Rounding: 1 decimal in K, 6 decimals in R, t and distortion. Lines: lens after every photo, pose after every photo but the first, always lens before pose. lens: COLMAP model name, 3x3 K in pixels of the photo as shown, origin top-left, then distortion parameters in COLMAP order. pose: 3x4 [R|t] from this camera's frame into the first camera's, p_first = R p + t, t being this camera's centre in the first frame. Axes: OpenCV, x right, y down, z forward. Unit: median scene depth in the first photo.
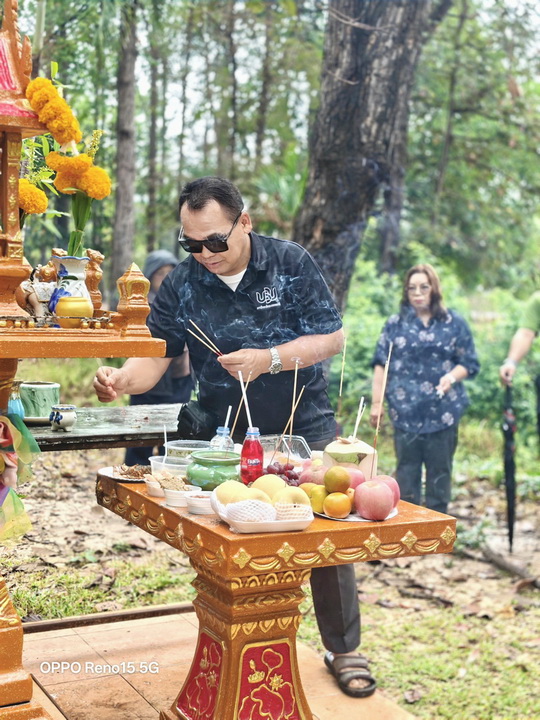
lens RADIAL K [[1070.9, 0, 254.7], [0, 1070.9, 372.2], [0, 0, 1]] dist [0.094994, 0.000000]
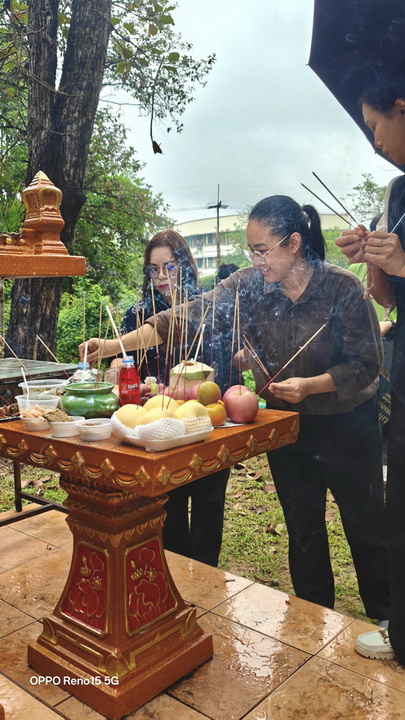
lens RADIAL K [[599.3, 0, 186.4], [0, 599.3, 372.9], [0, 0, 1]] dist [0.028734, -0.089953]
pose [[0.926969, -0.102056, 0.360990, -0.093151], [0.088092, 0.994594, 0.054976, 0.022962], [-0.364649, -0.019161, 0.930948, 0.228151]]
